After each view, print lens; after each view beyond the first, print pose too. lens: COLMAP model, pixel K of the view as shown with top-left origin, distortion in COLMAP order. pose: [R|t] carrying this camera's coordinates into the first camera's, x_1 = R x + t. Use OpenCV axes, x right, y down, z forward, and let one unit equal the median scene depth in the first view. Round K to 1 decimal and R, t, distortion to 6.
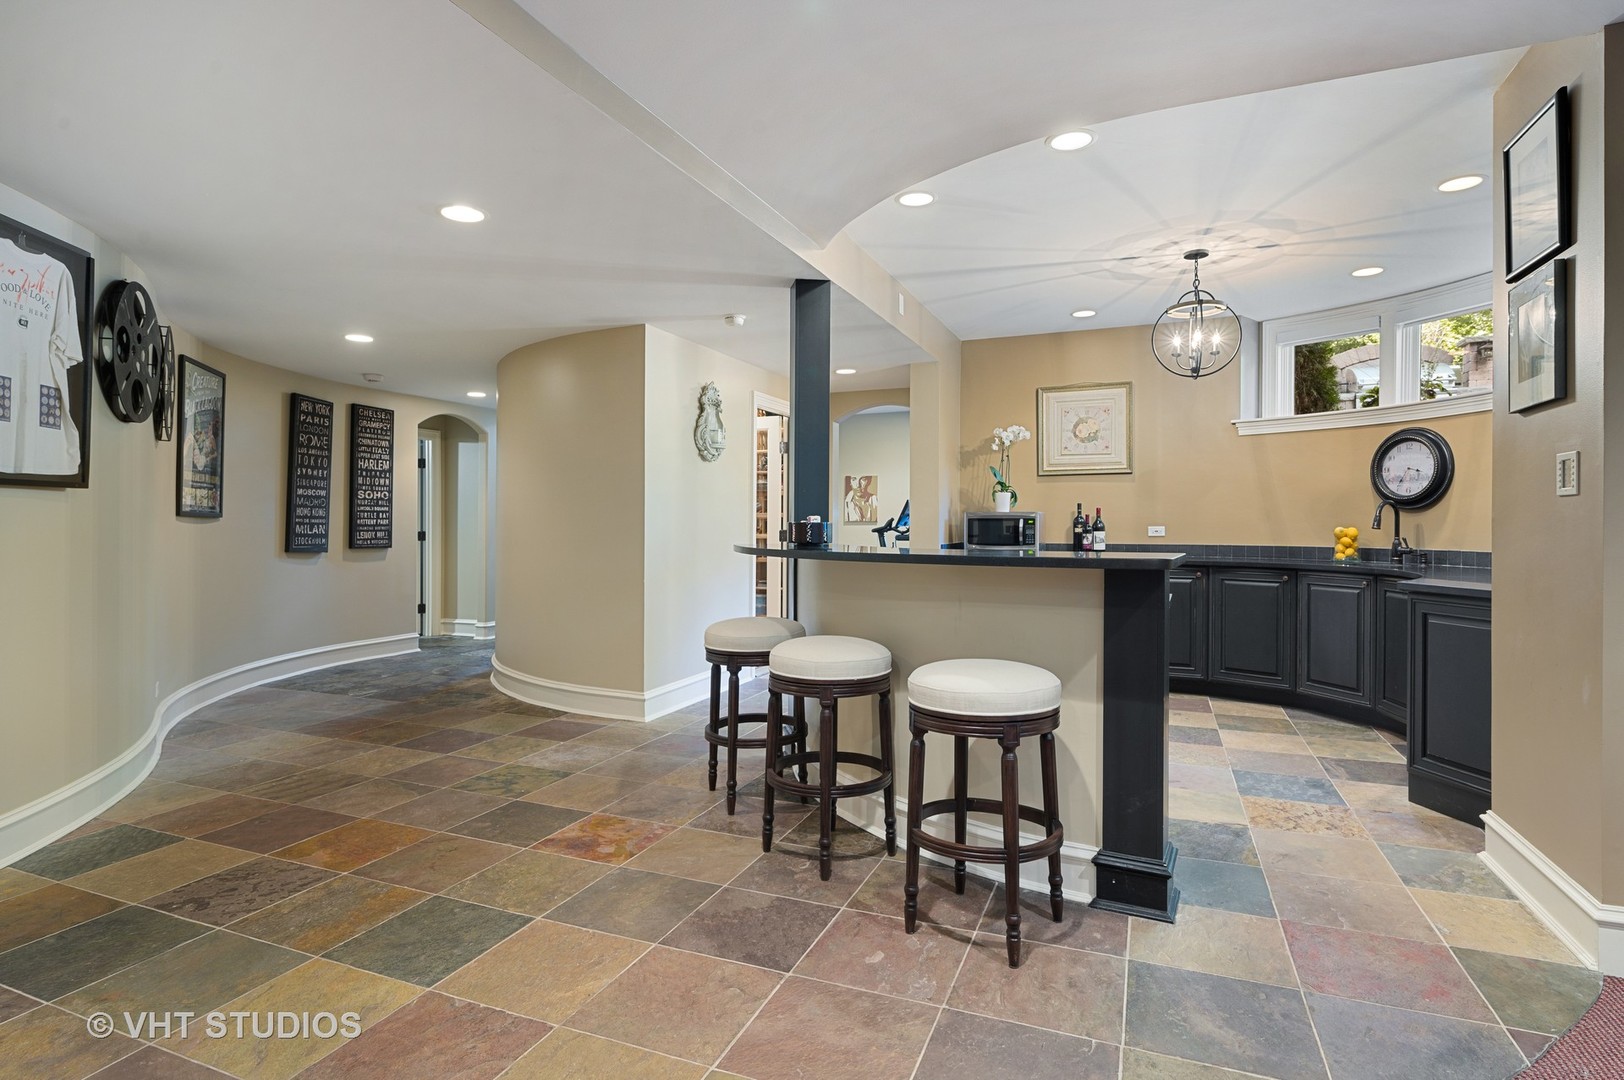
lens RADIAL K [[834.2, 0, 808.9], [0, 834.2, 520.6], [0, 0, 1]] dist [-0.001308, 0.000668]
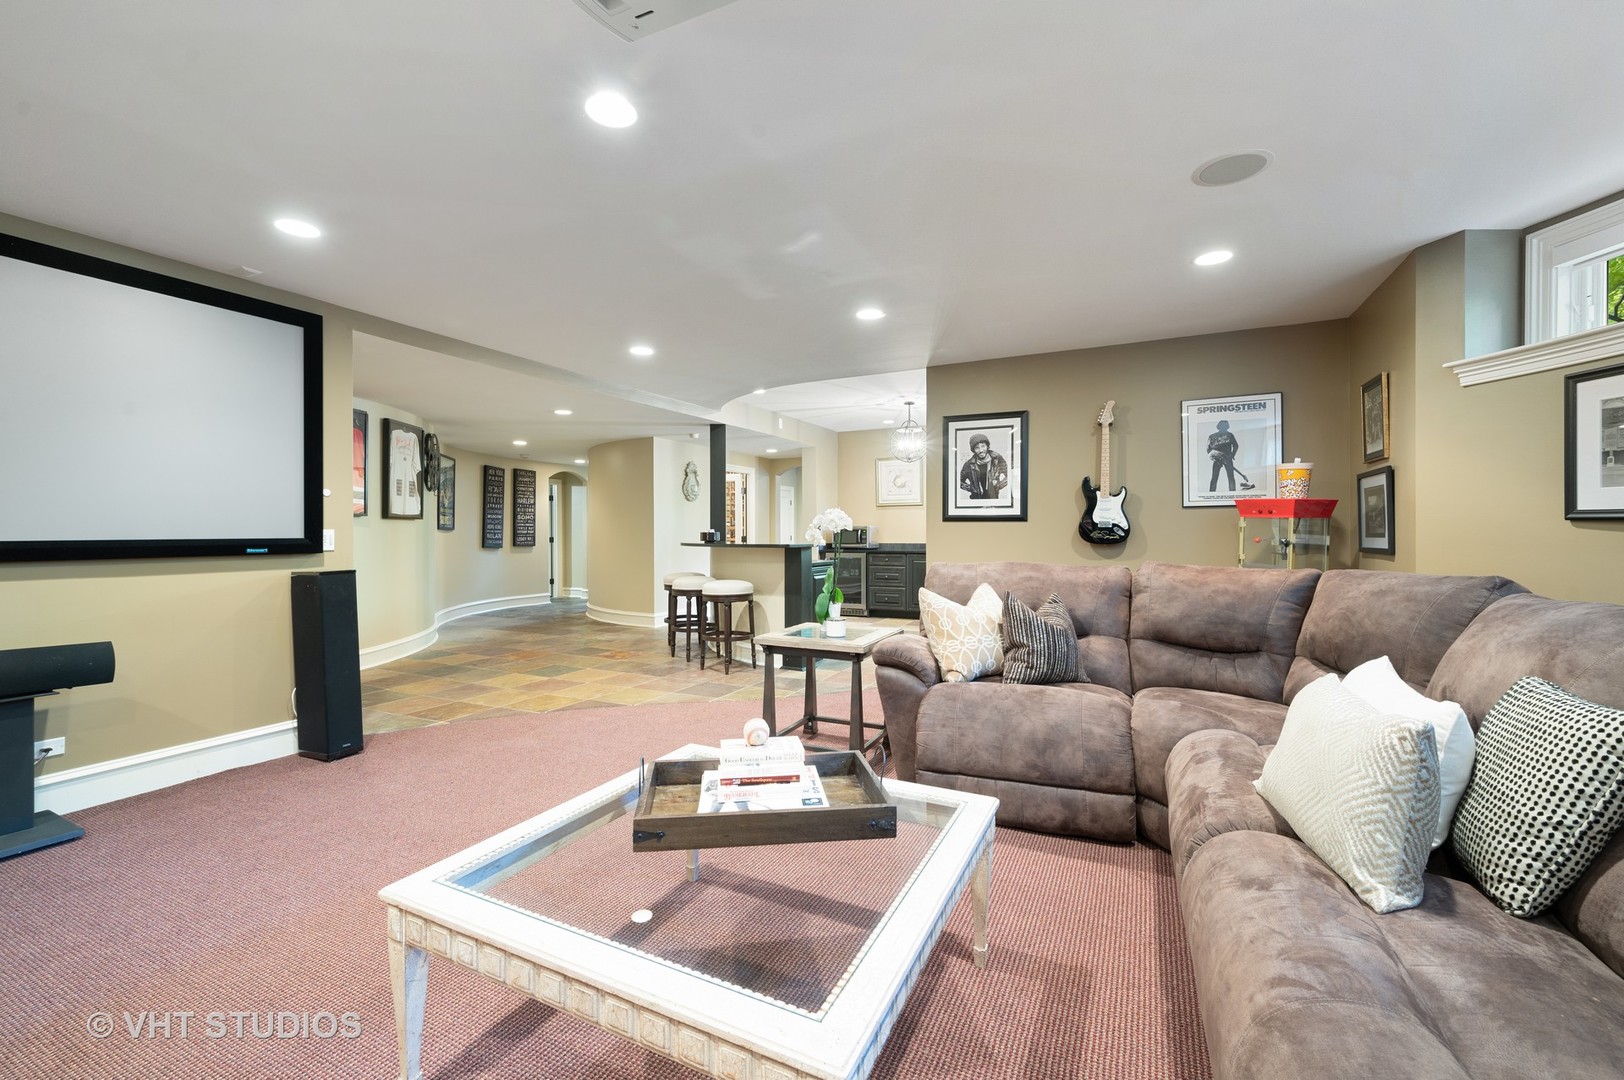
lens RADIAL K [[673.7, 0, 812.0], [0, 673.7, 540.0], [0, 0, 1]] dist [0.001110, 0.000112]
pose [[0.997538, -0.000487, -0.070120, 0.295389], [0.001569, 0.999881, 0.015378, -0.003206], [0.070104, -0.015450, 0.997420, -0.609500]]
